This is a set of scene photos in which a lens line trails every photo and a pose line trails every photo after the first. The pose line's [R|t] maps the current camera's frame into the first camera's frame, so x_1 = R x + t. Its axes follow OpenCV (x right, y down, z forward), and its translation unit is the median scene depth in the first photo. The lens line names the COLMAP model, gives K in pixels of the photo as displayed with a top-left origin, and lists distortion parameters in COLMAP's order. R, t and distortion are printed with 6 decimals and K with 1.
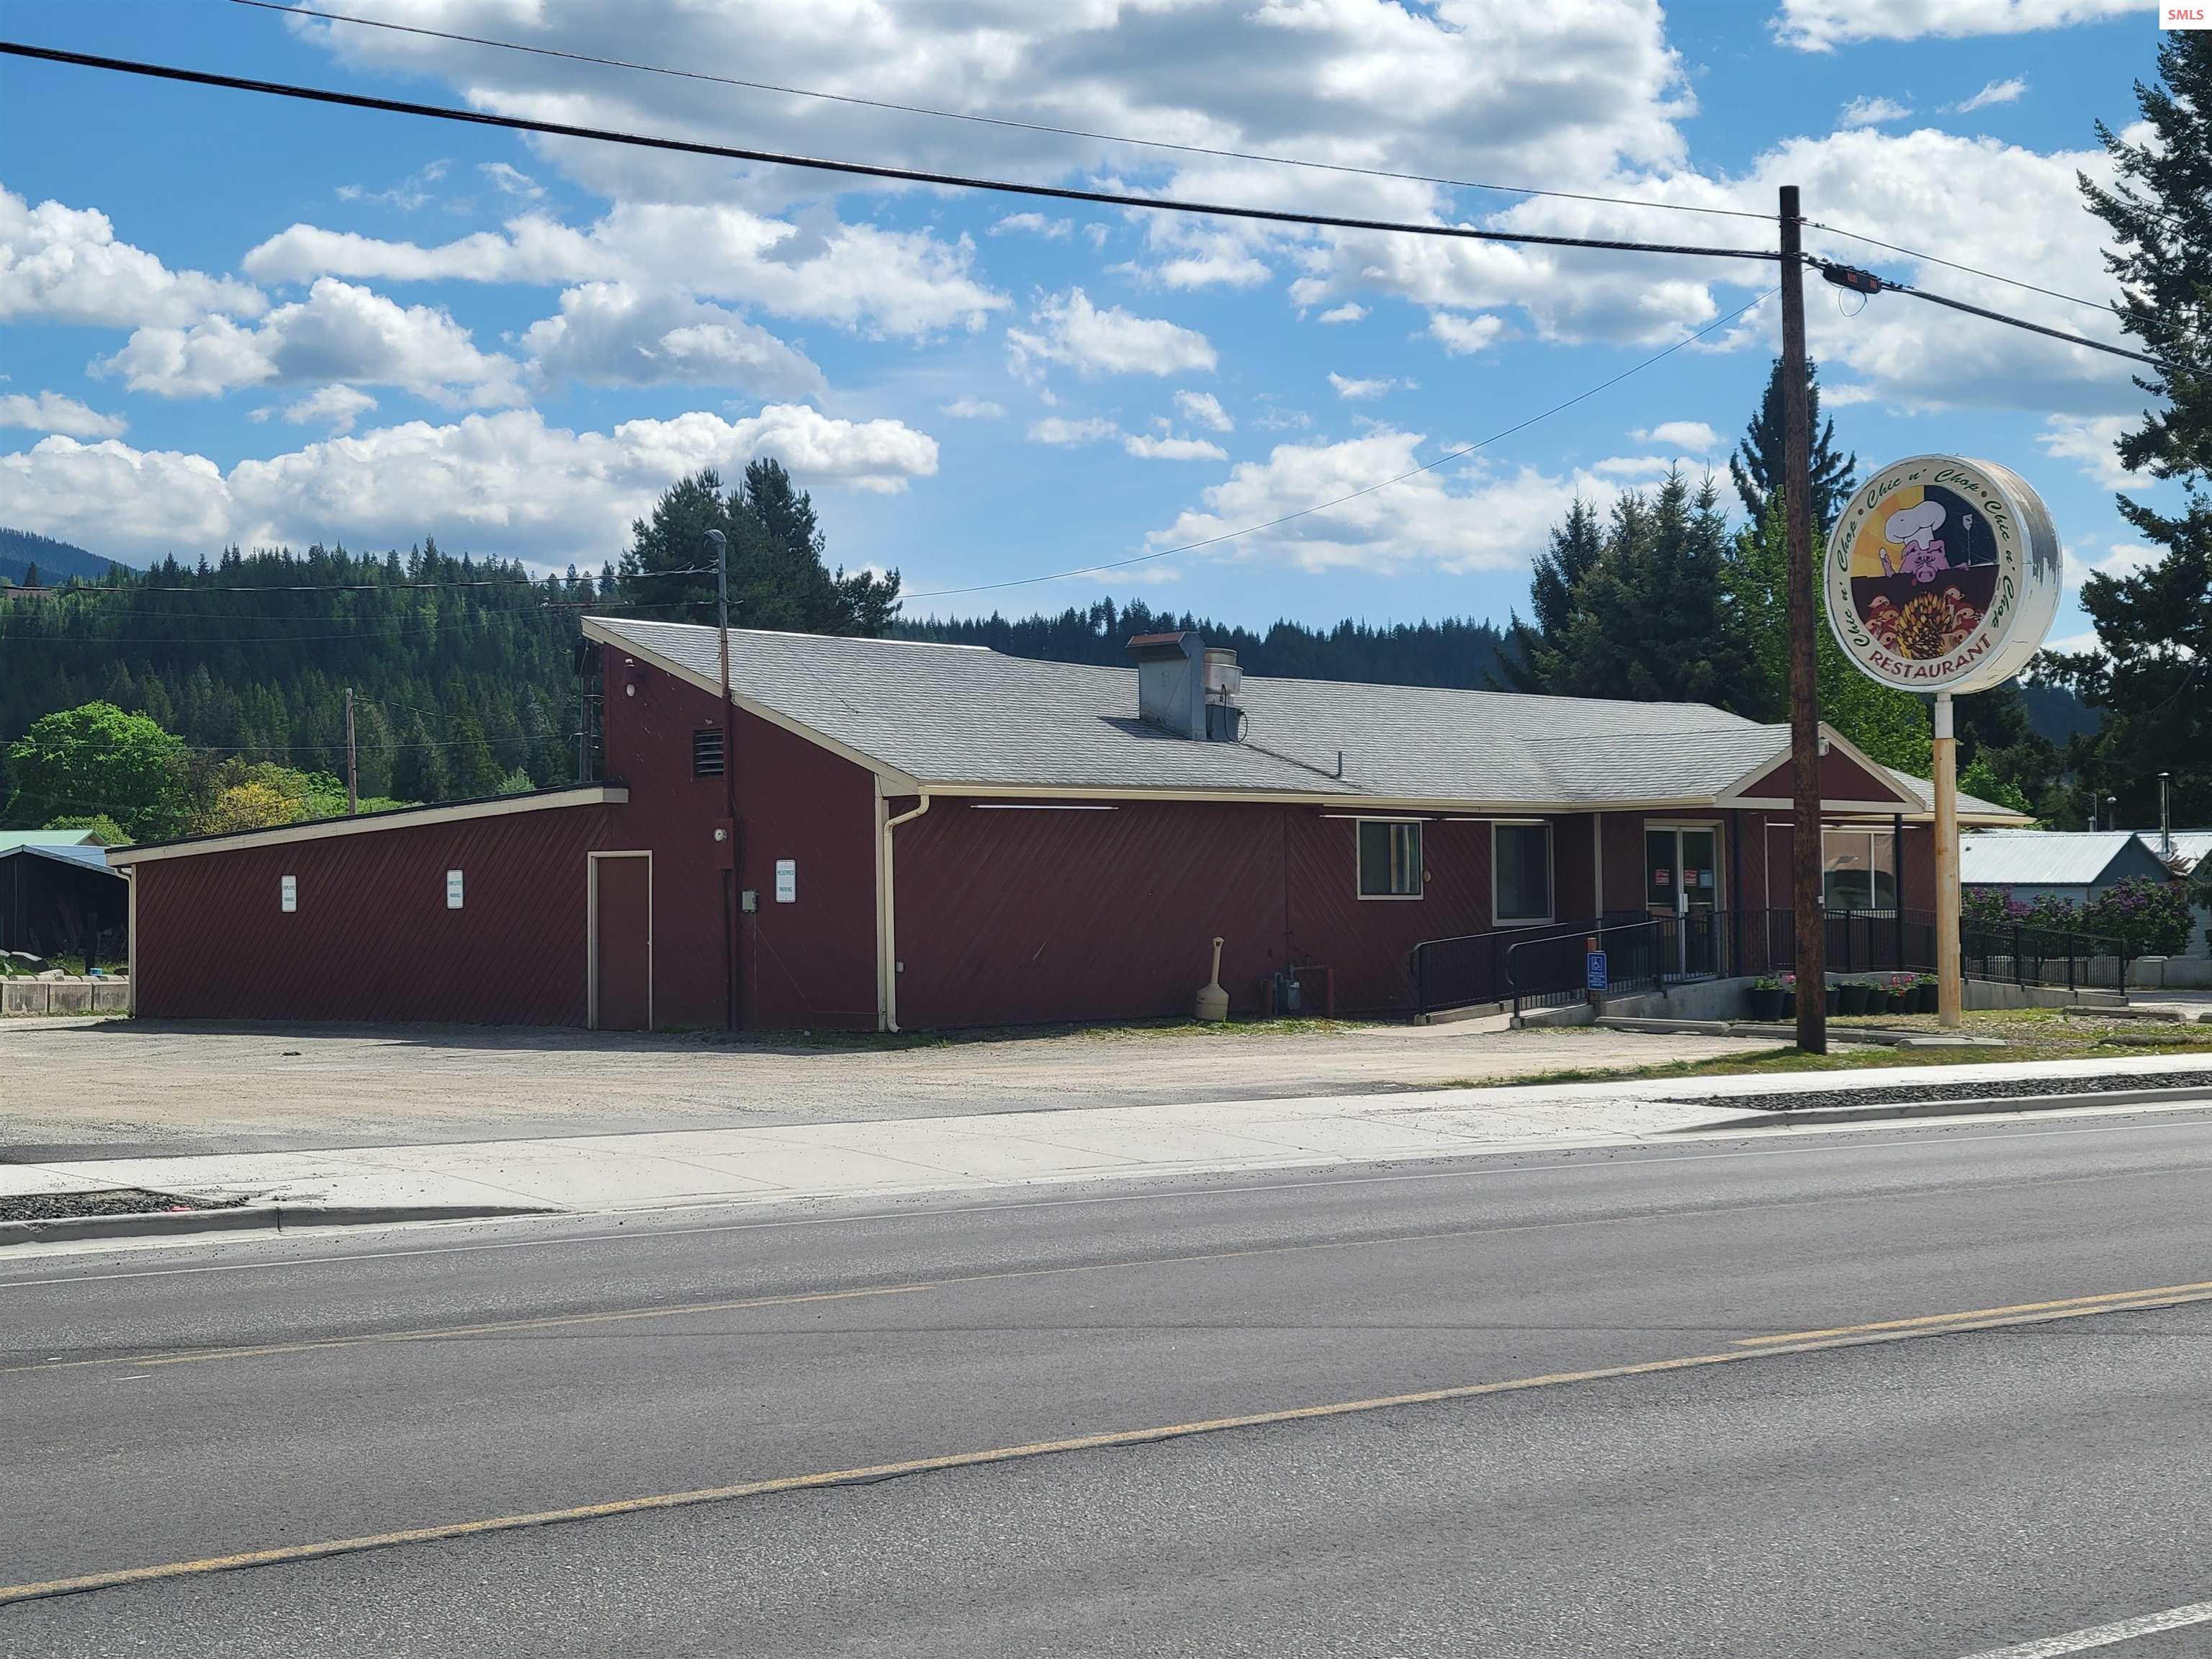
lens RADIAL K [[1901.6, 0, 1101.9], [0, 1901.6, 822.3], [0, 0, 1]] dist [-0.003054, 0.006419]
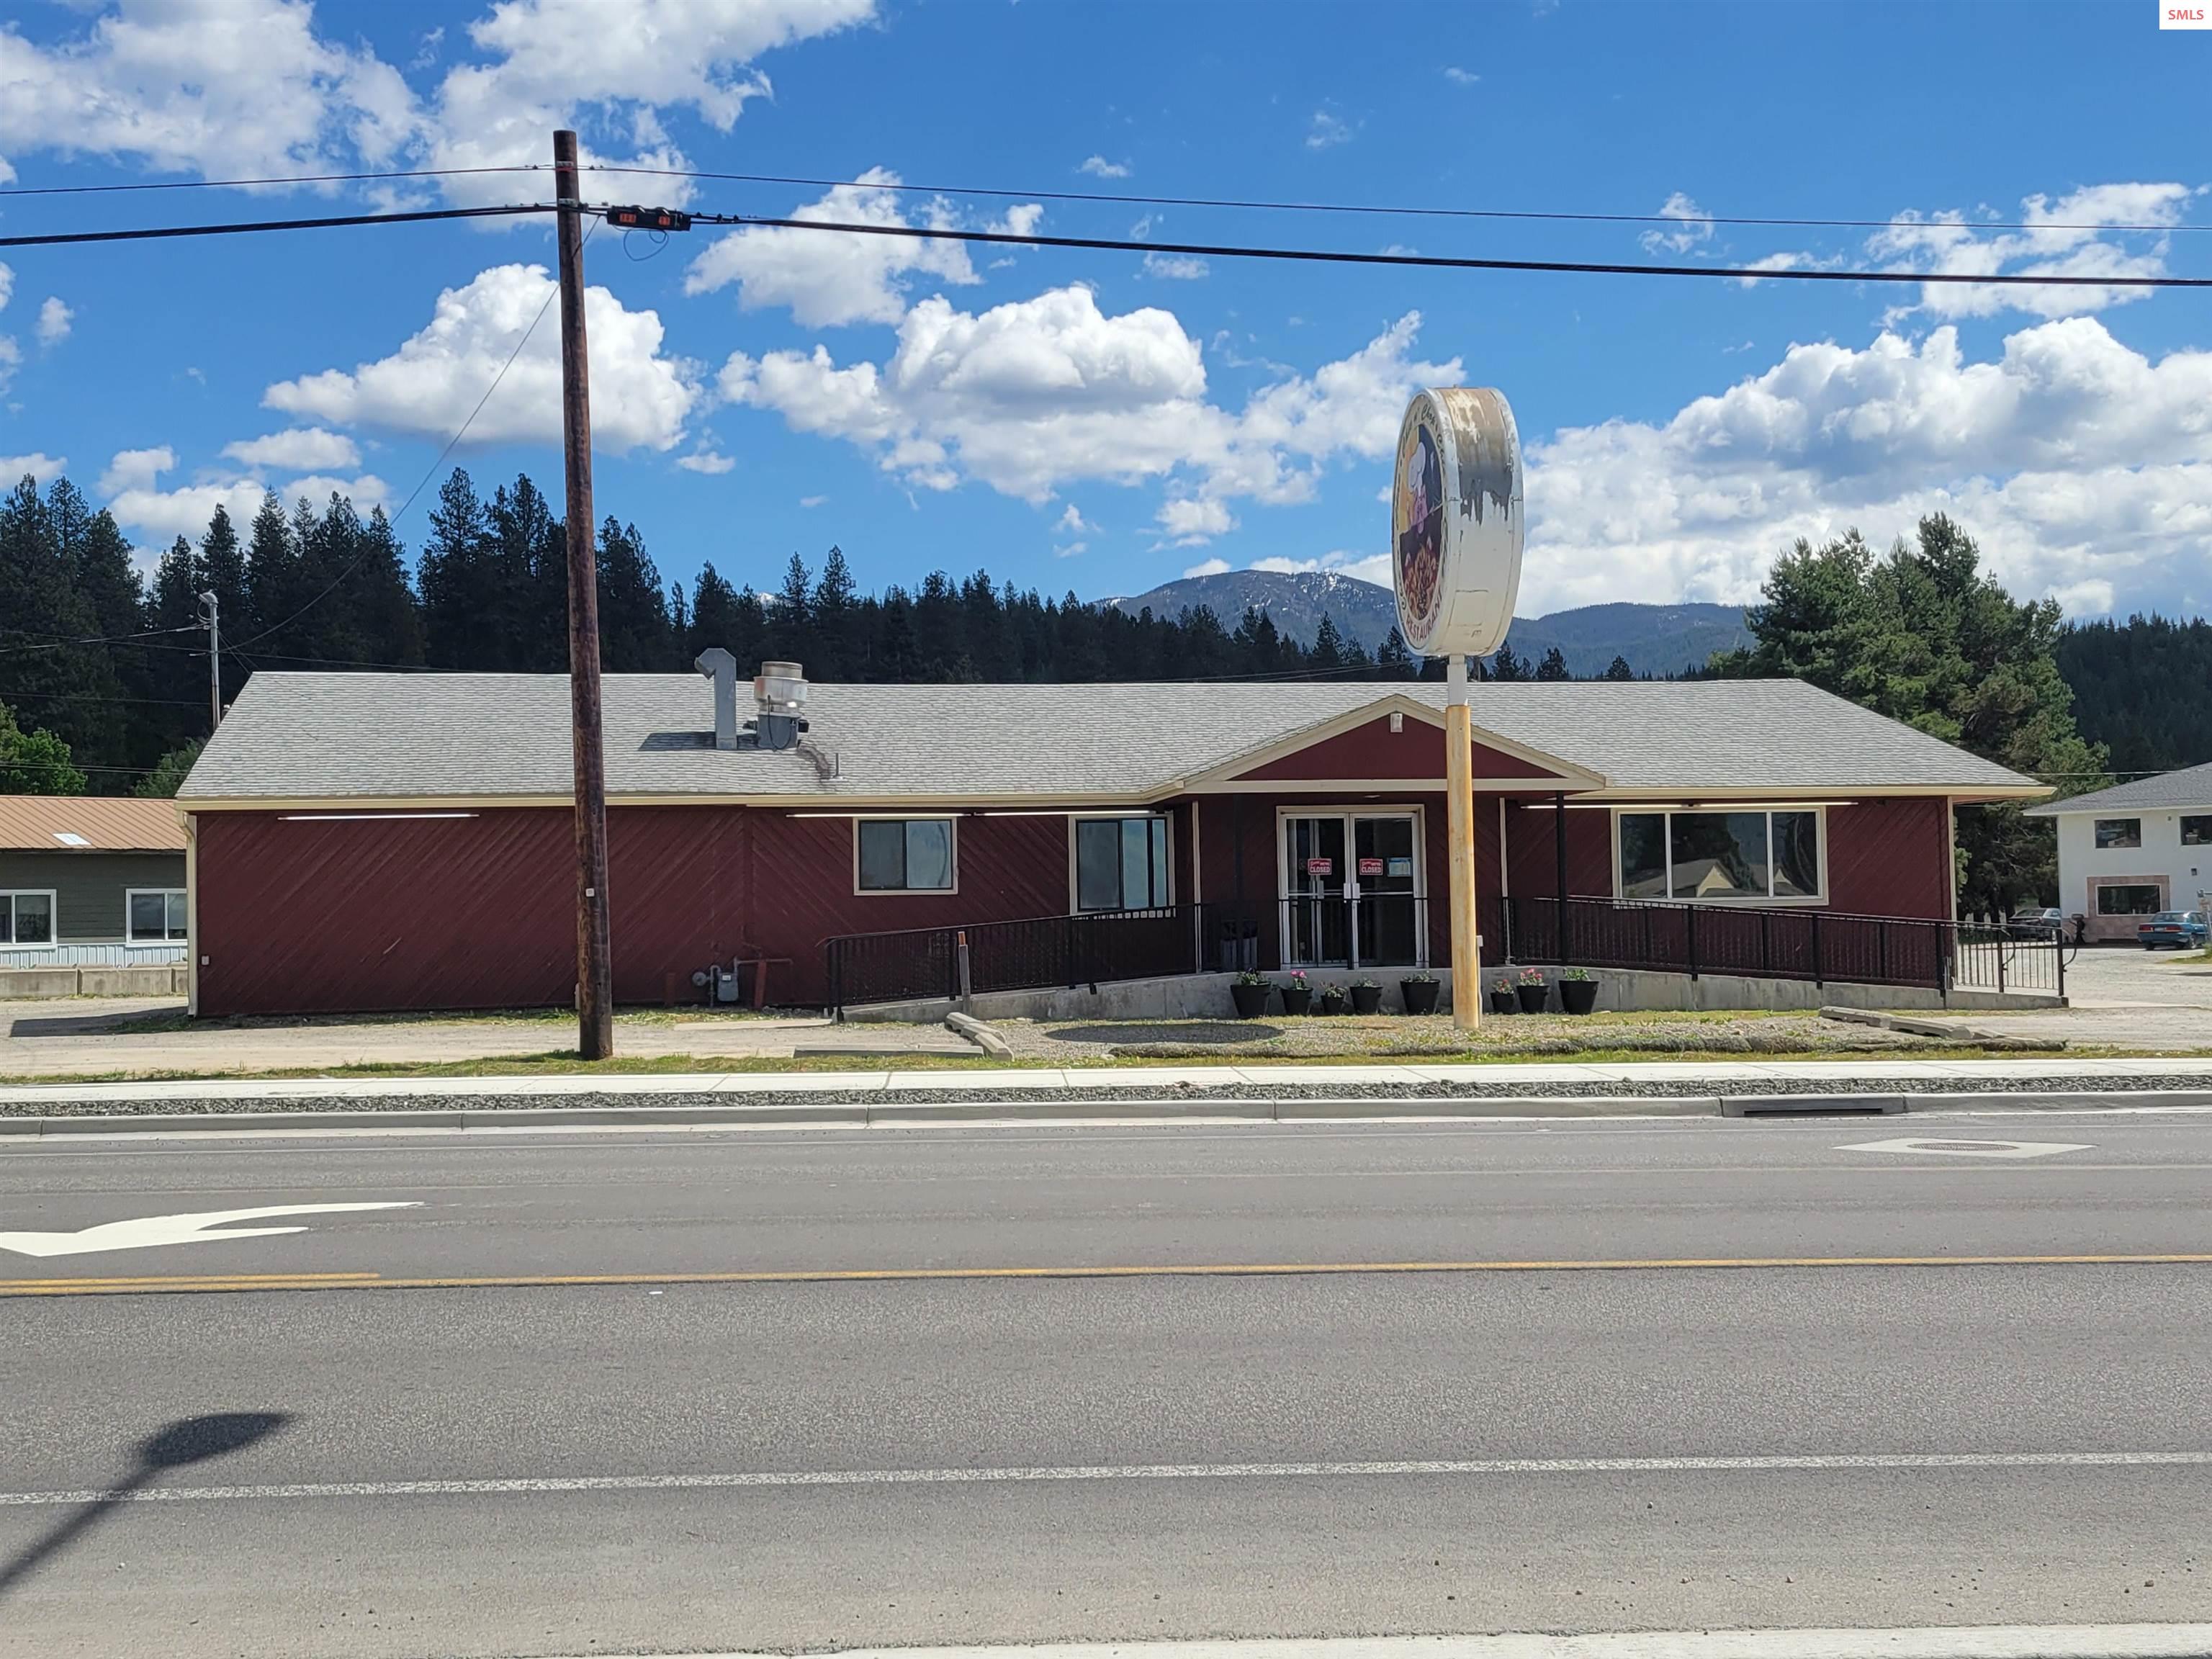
lens RADIAL K [[1639.5, 0, 1104.7], [0, 1639.5, 840.5], [0, 0, 1]] dist [0.069155, -0.048976]
pose [[0.913392, -0.027470, -0.406153, 0.623523], [0.028750, 0.999582, -0.002951, 0.017462], [0.406064, -0.008982, 0.913800, 0.236156]]
